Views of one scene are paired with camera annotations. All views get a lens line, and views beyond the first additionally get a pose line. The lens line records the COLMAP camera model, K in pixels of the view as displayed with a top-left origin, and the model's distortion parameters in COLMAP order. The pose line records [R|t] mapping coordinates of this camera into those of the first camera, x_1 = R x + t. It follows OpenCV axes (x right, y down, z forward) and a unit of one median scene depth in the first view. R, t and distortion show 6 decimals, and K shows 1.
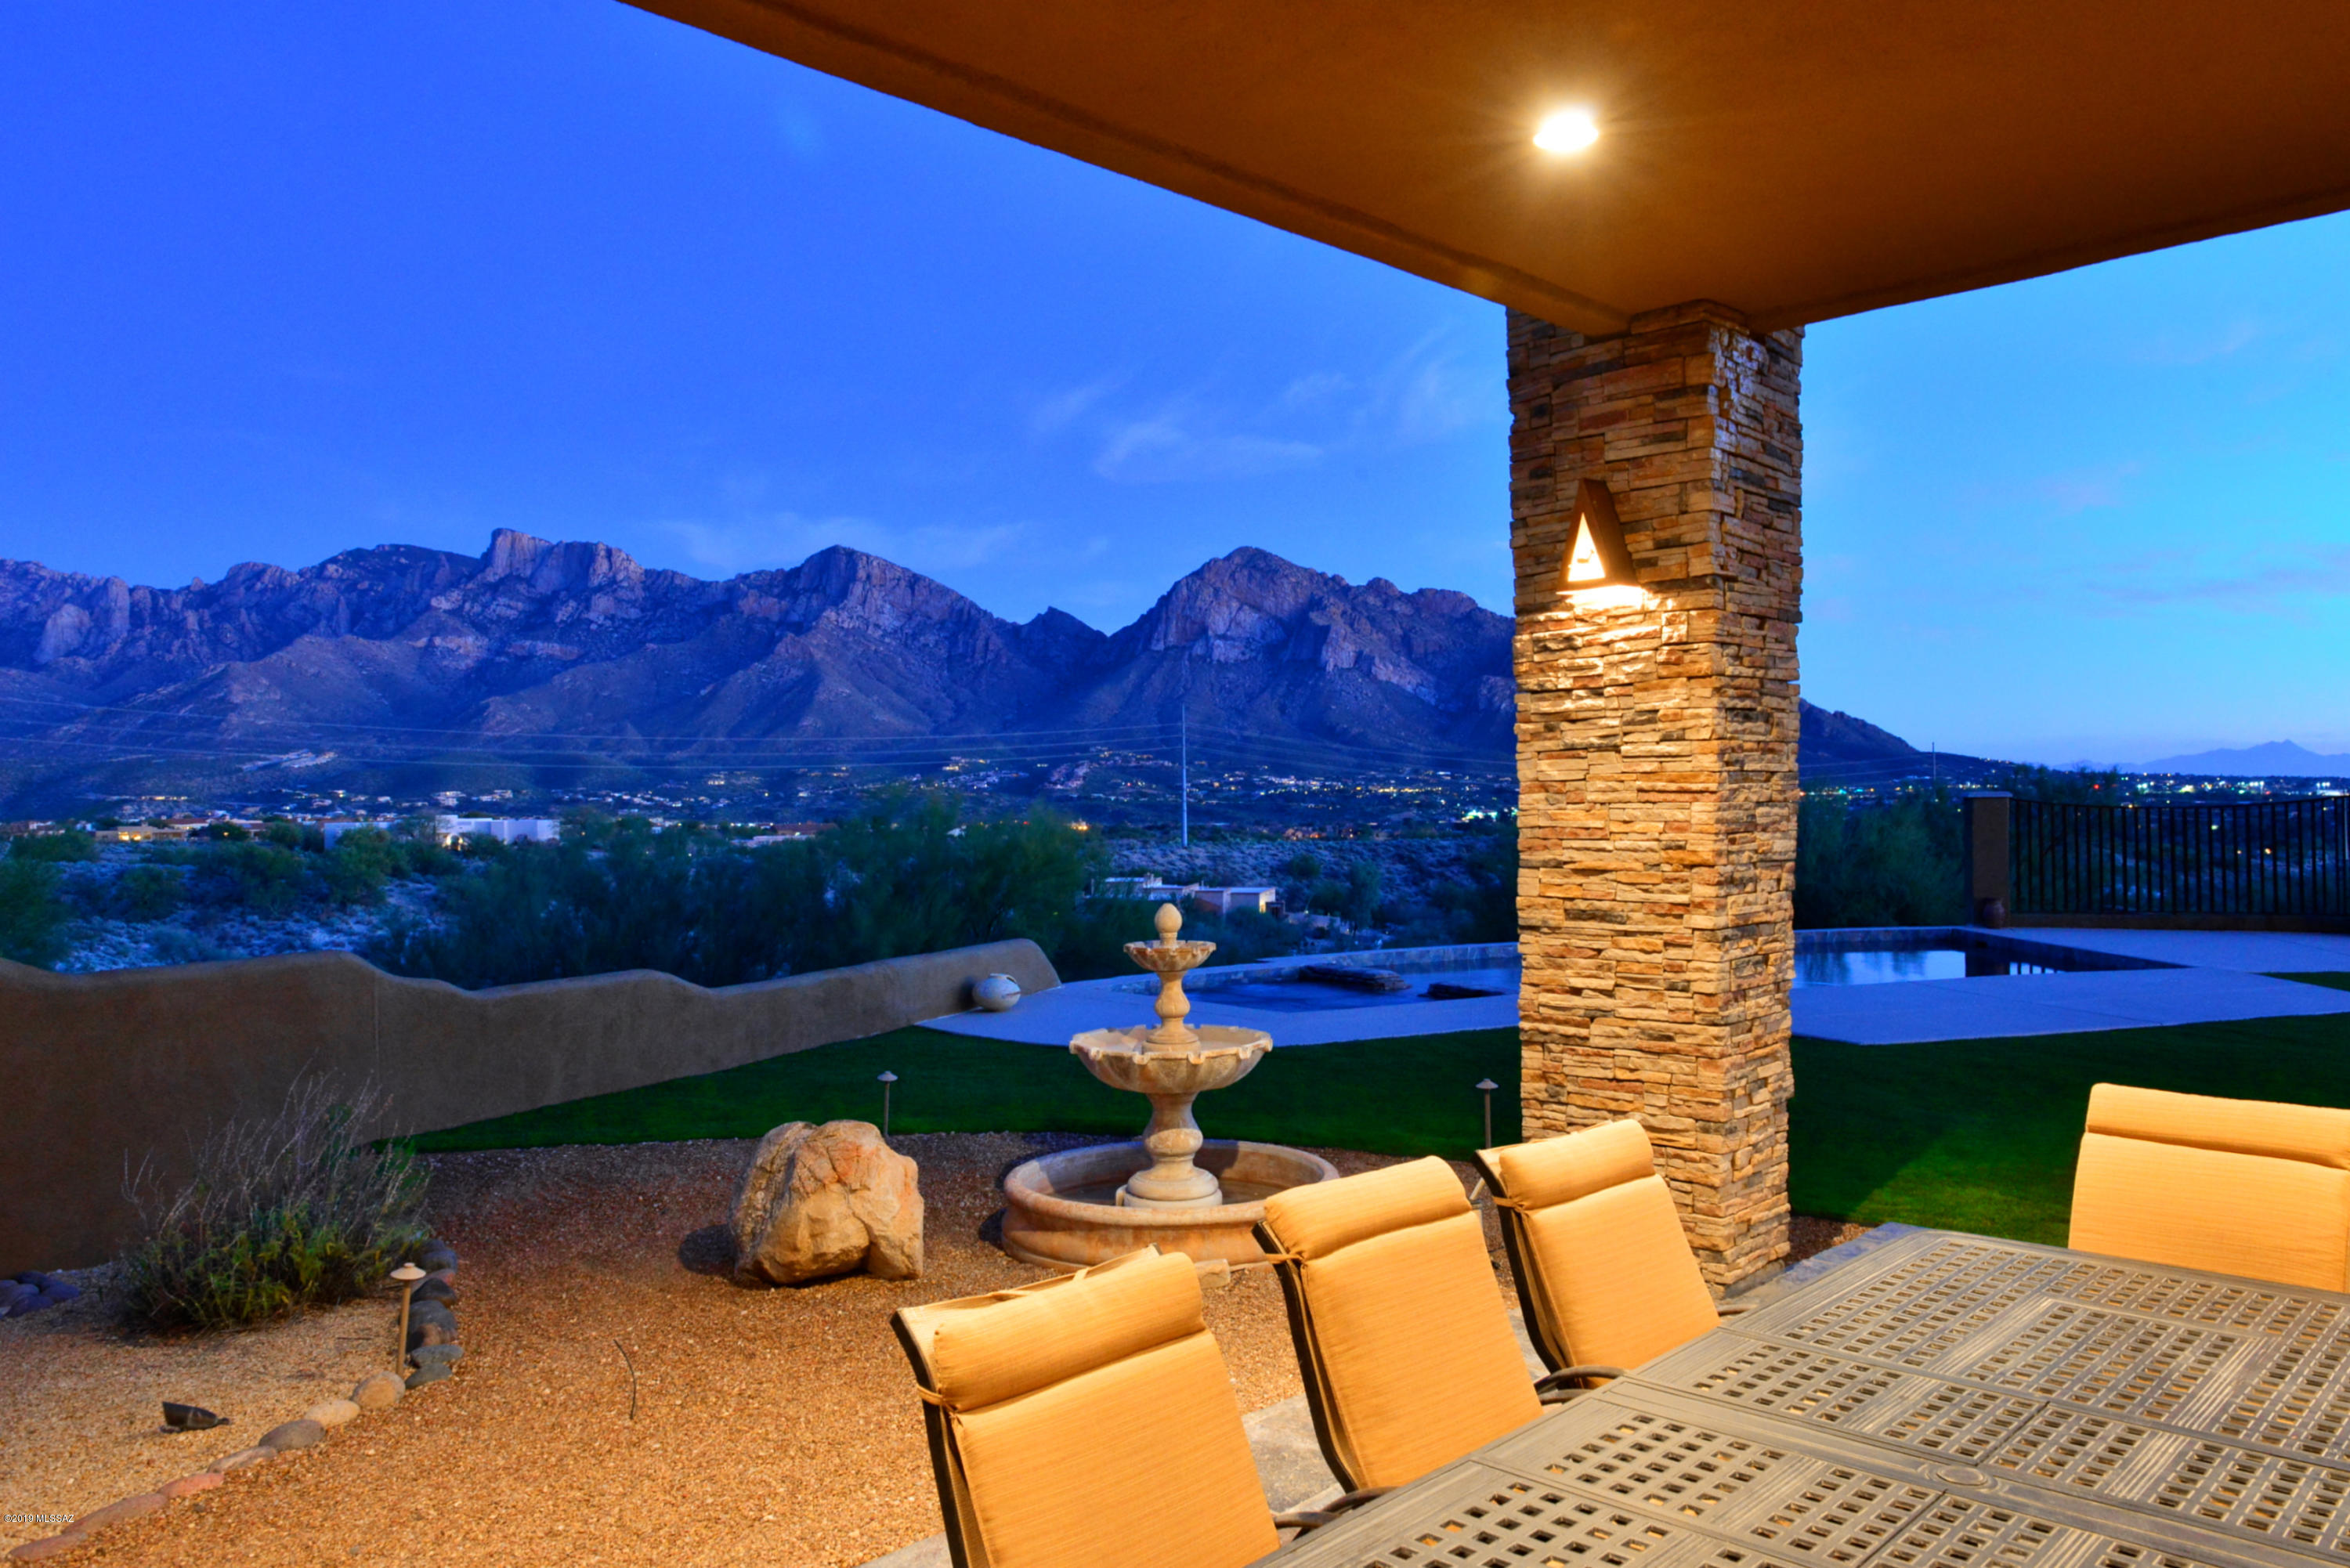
lens RADIAL K [[1642.2, 0, 1196.1], [0, 1642.2, 786.4], [0, 0, 1]] dist [-0.000582, -0.005867]
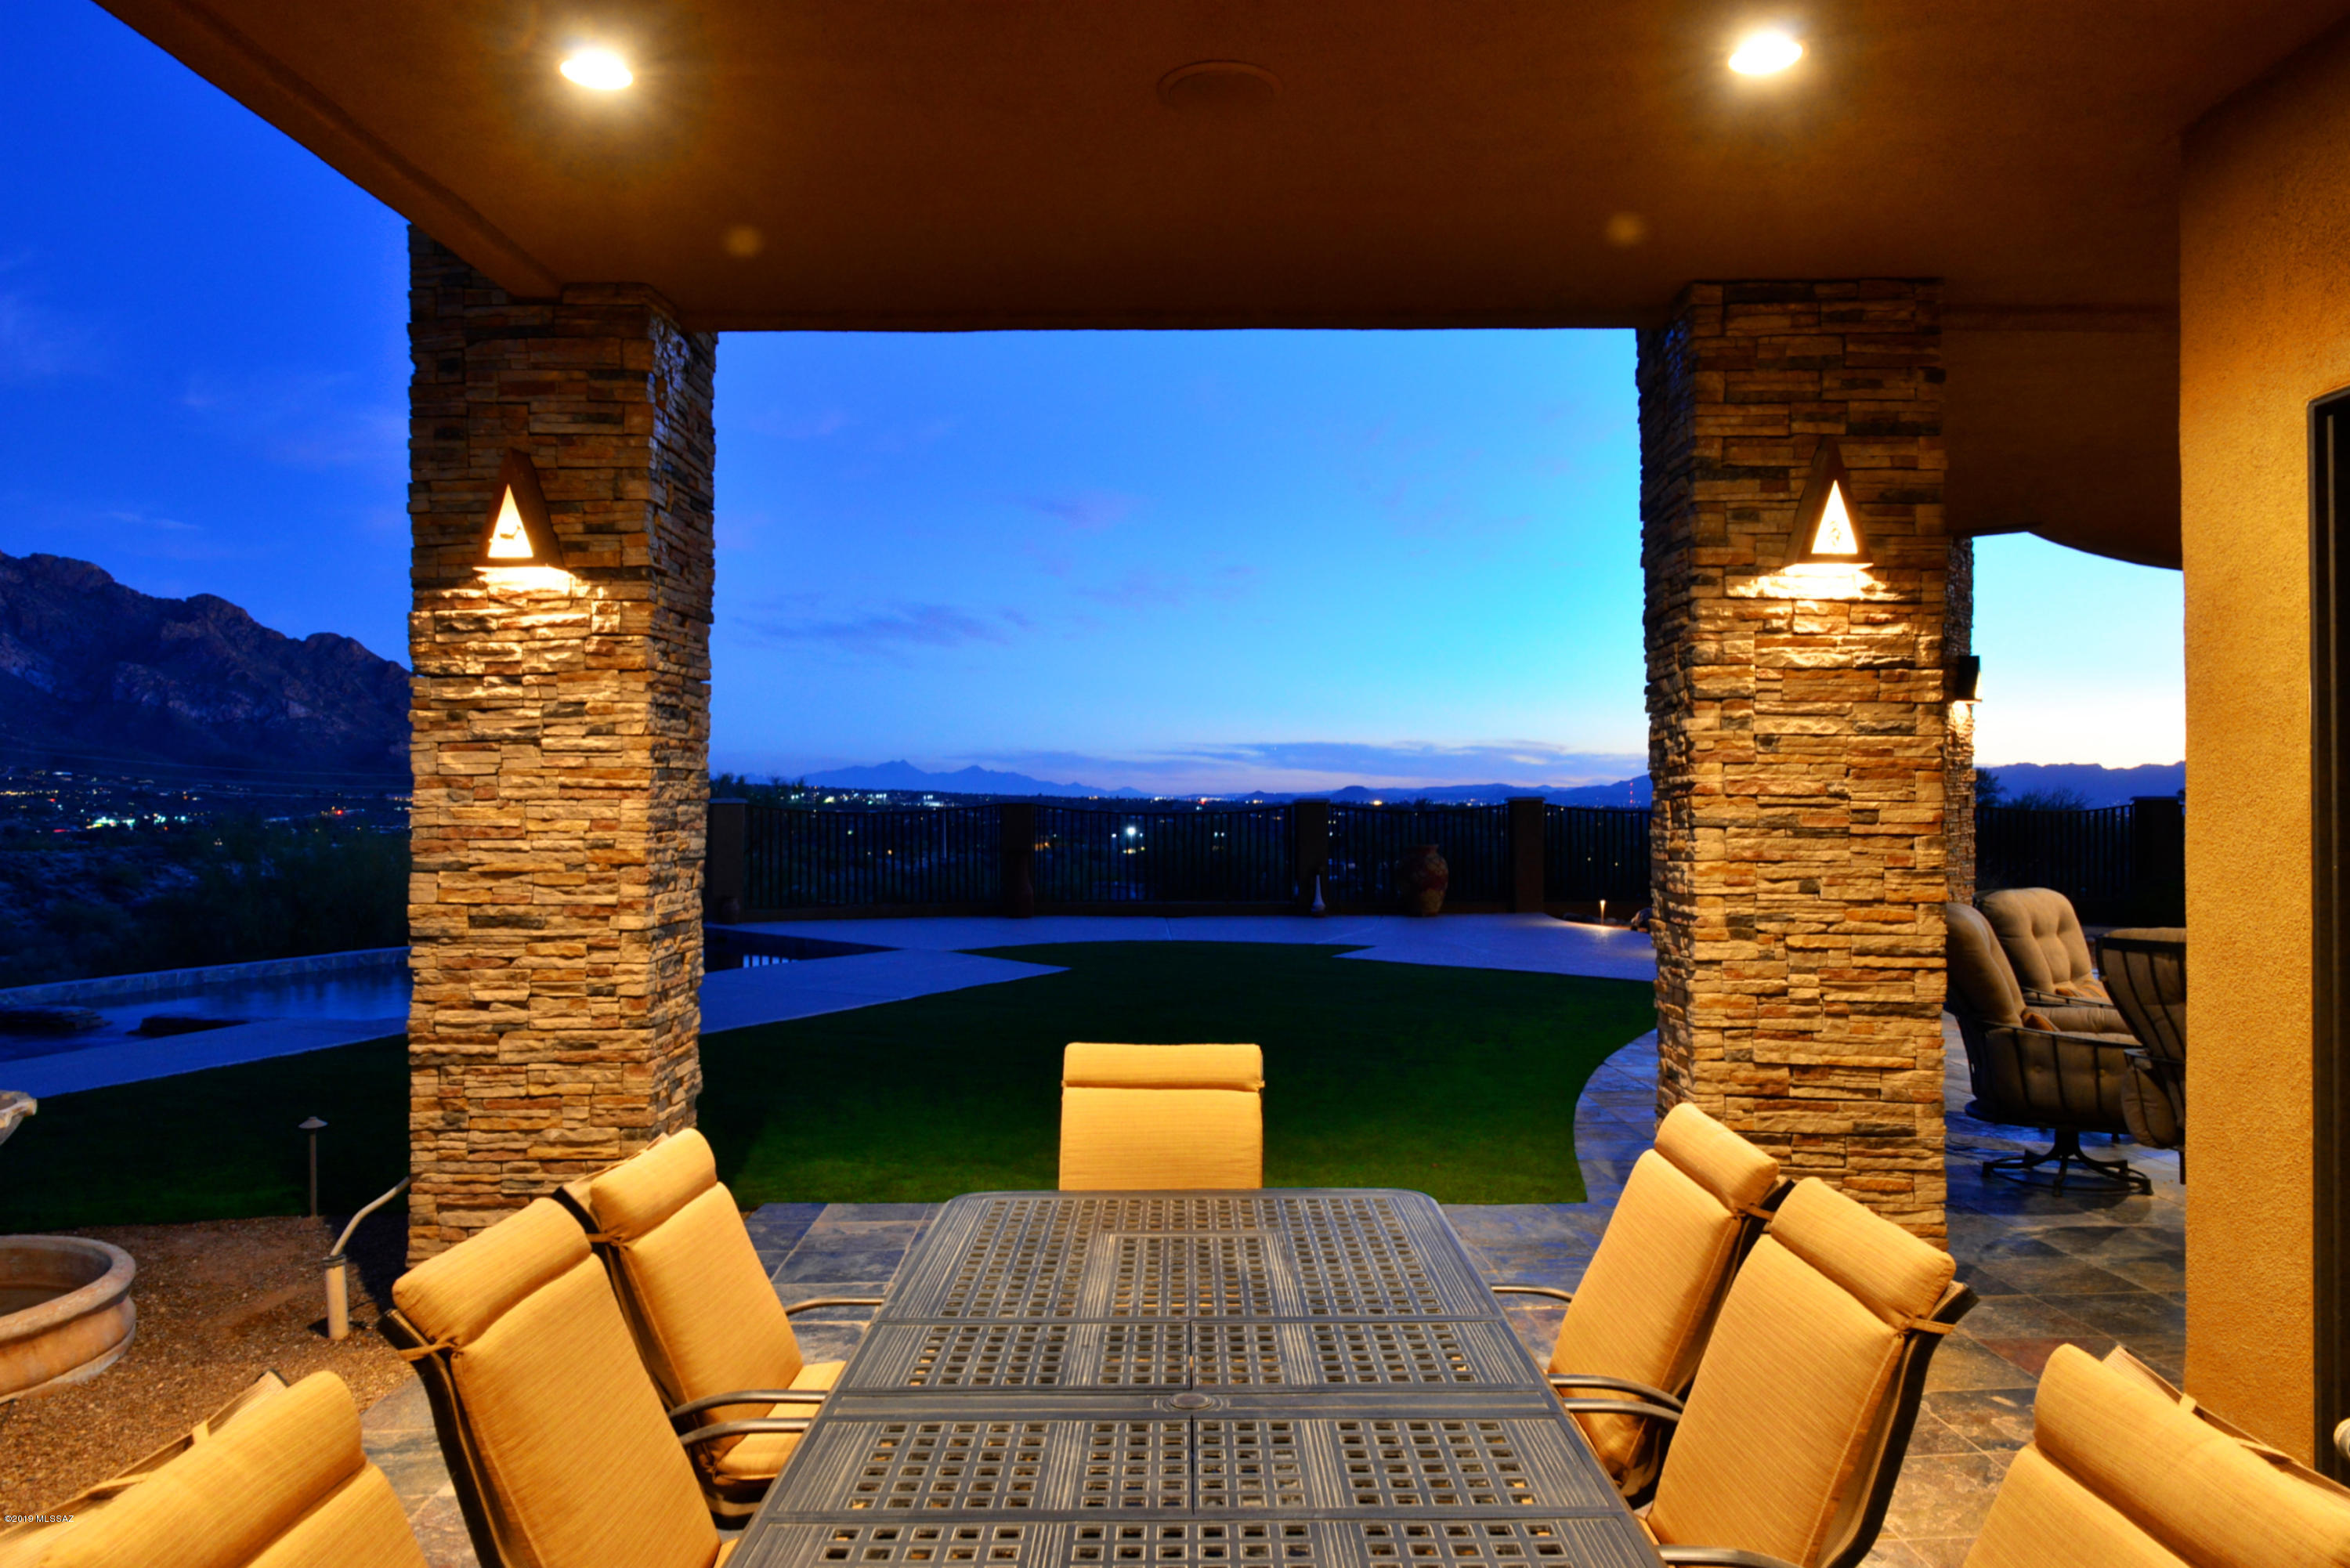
lens RADIAL K [[1605.7, 0, 1189.2], [0, 1605.7, 783.9], [0, 0, 1]] dist [-0.007483, -0.007513]
pose [[0.721597, 0.015558, 0.692138, -0.107408], [-0.010992, 0.999879, -0.011016, 0.007049], [-0.692226, 0.000341, 0.721681, 0.084975]]
